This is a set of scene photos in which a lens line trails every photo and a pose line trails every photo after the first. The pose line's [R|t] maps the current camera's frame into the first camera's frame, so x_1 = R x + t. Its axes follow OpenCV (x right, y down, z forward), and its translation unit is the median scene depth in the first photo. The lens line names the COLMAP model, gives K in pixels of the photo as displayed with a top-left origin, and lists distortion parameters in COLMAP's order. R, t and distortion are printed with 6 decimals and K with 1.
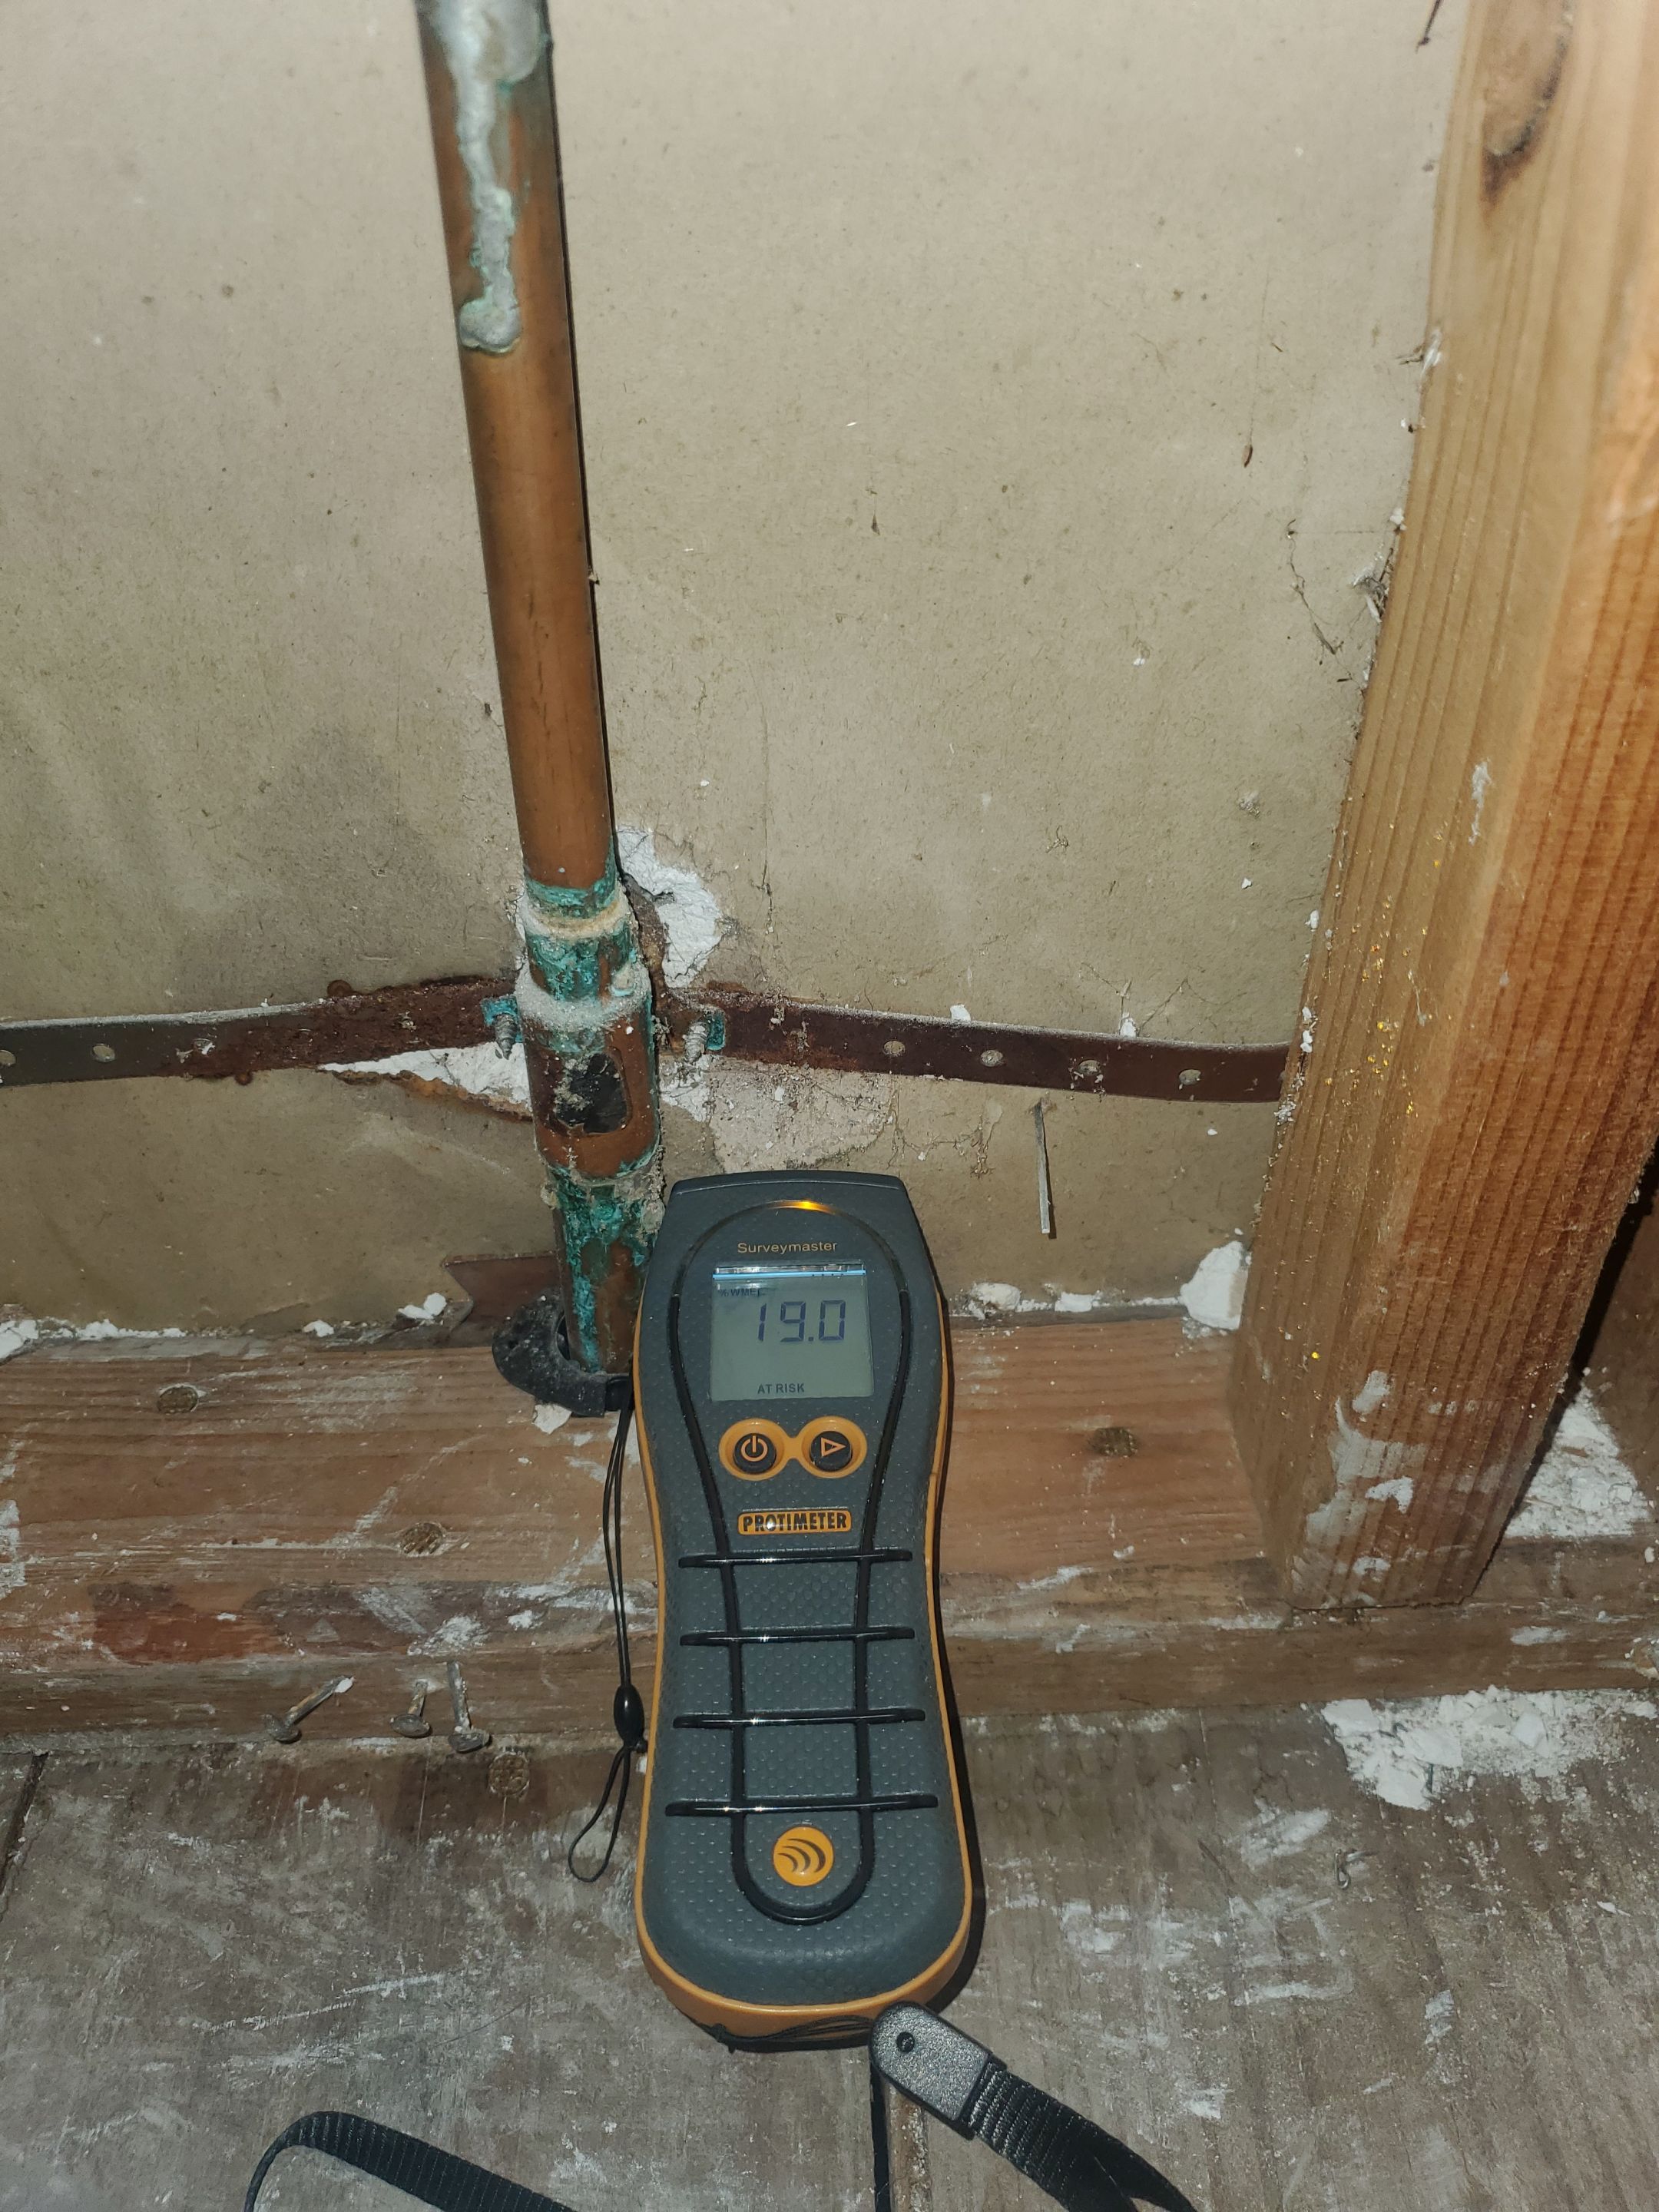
lens RADIAL K [[1738.6, 0, 829.5], [0, 1738.6, 1106.0], [0, 0, 1]] dist [-0.012935, 0.015110]
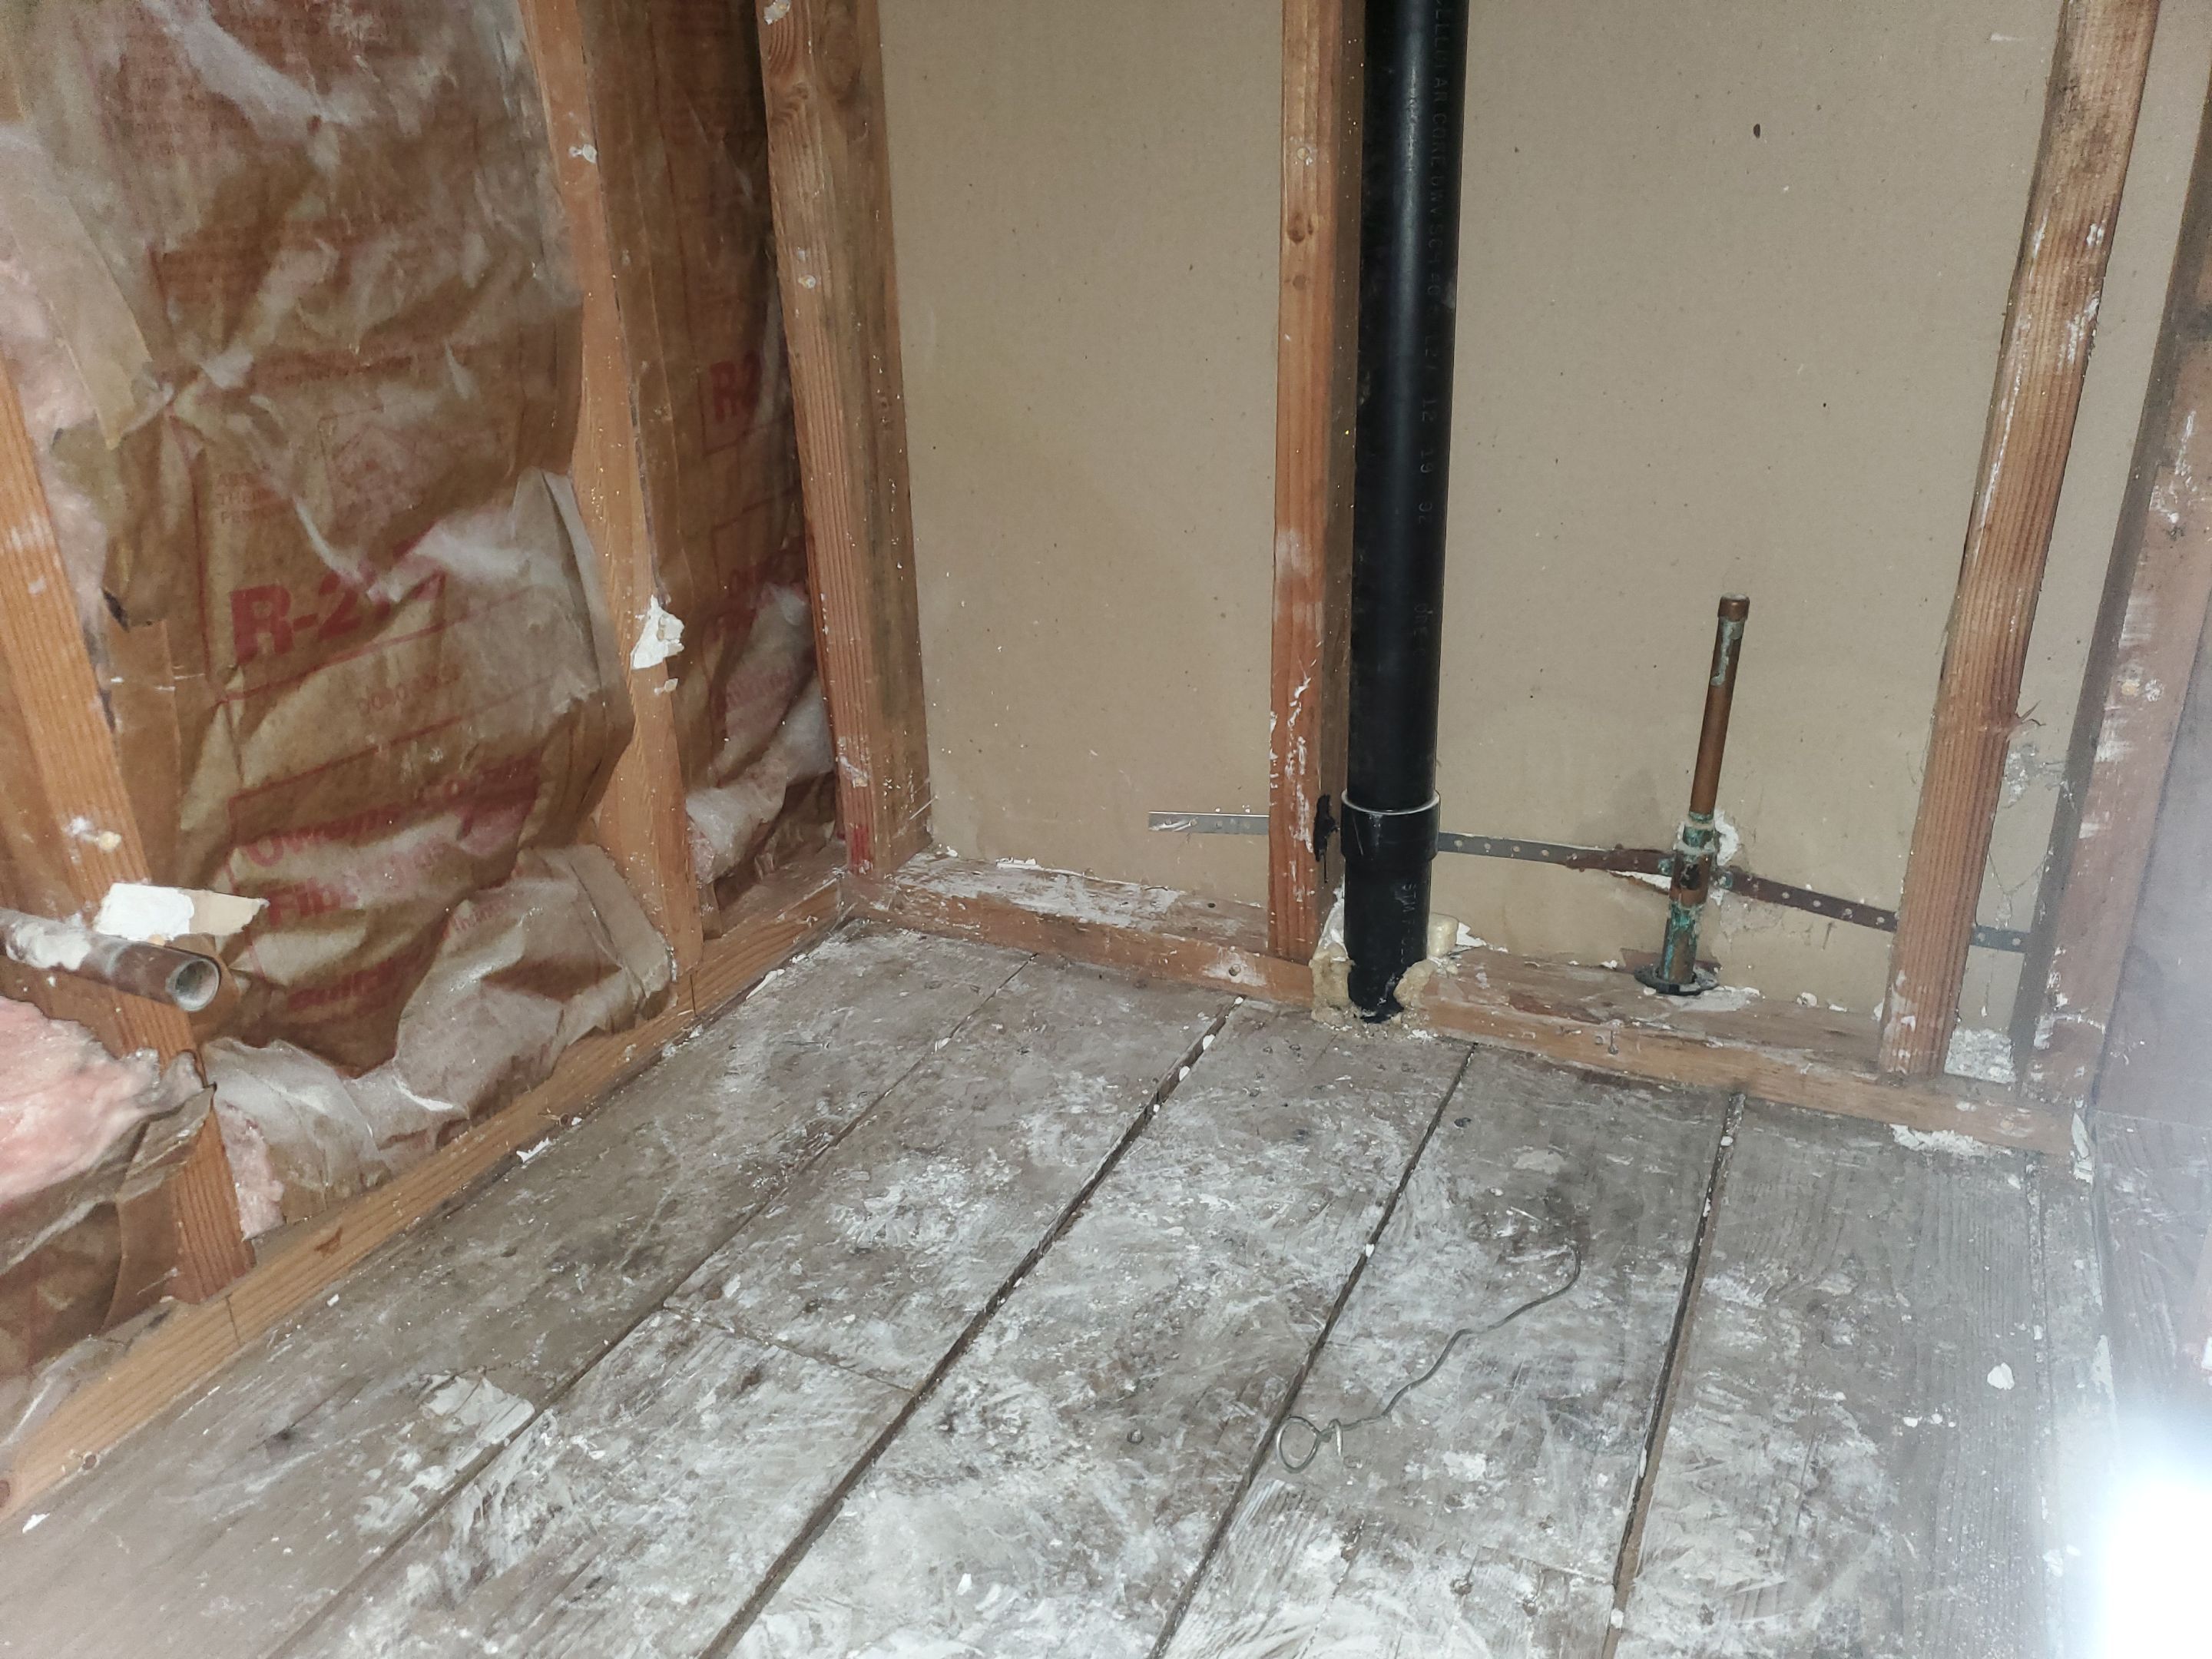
lens RADIAL K [[1738.6, 0, 1106.0], [0, 1738.6, 829.5], [0, 0, 1]] dist [-0.012935, 0.015110]
pose [[0.894893, 0.173526, -0.411163, 0.223933], [-0.291920, 0.924478, -0.245200, 1.070407], [0.337562, 0.339455, 0.877965, -2.443292]]
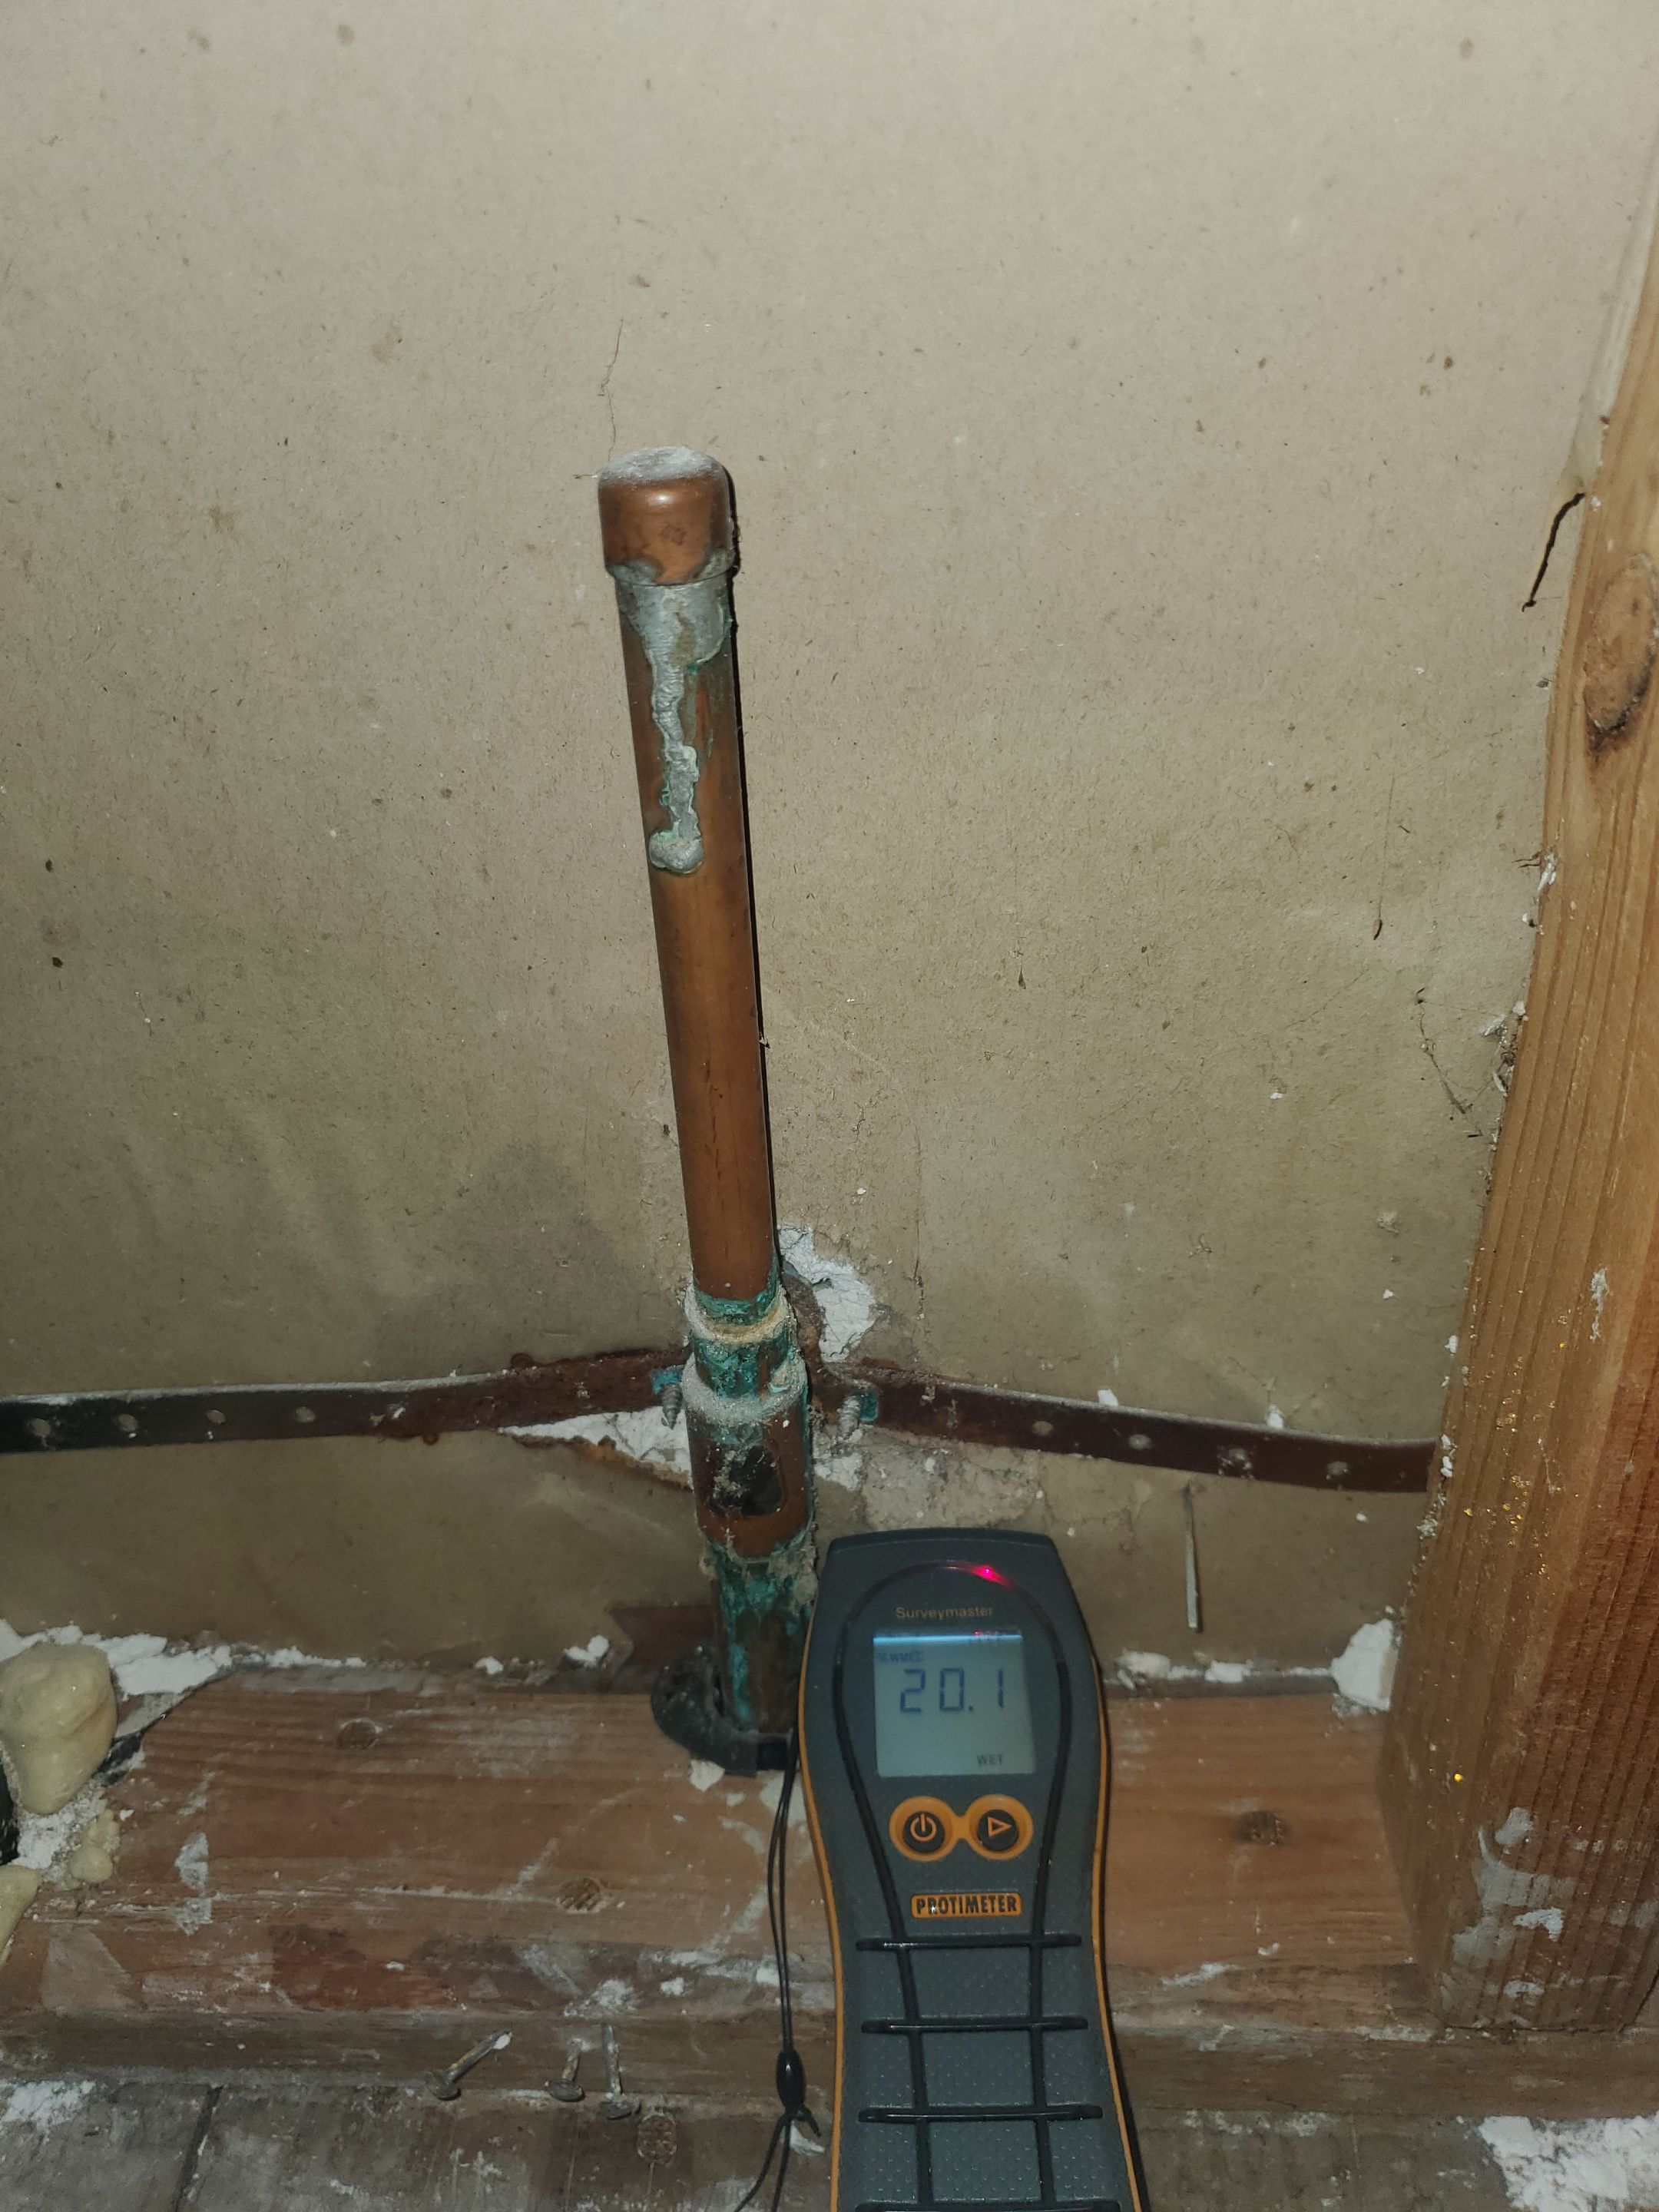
lens RADIAL K [[1746.0, 0, 819.8], [0, 1746.0, 1145.2], [0, 0, 1]] dist [-0.019771, 0.045652]
pose [[0.995027, 0.009528, -0.099149, 0.007294], [-0.018323, 0.995936, -0.088176, -0.111251], [0.097906, 0.089554, 0.991158, -0.062112]]
